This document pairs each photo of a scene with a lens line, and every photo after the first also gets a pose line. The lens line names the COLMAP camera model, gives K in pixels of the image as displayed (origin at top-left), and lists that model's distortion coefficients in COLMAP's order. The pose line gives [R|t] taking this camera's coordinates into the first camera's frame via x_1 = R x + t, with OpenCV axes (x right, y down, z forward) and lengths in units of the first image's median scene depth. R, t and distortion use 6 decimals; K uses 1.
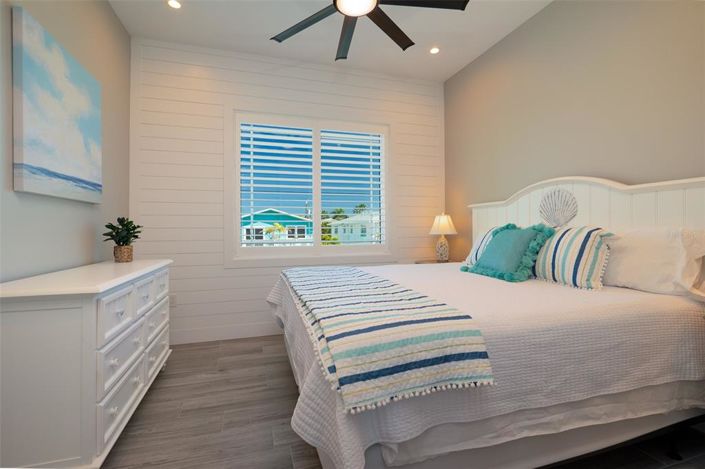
lens RADIAL K [[322.4, 0, 348.8], [0, 322.4, 233.0], [0, 0, 1]] dist [-0.013818, 0.000459]
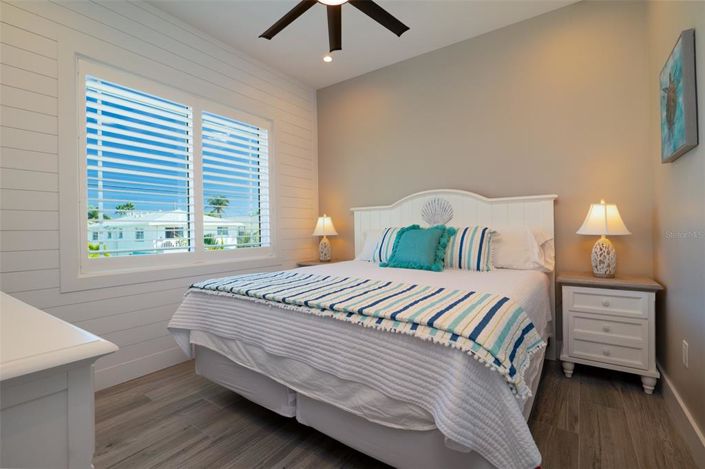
lens RADIAL K [[322.4, 0, 347.9], [0, 322.4, 231.6], [0, 0, 1]] dist [-0.013818, 0.000459]
pose [[0.795525, -0.008652, 0.605859, -0.341855], [0.016847, 0.999827, -0.007844, 0.002045], [-0.605686, 0.016447, 0.795534, 0.149916]]
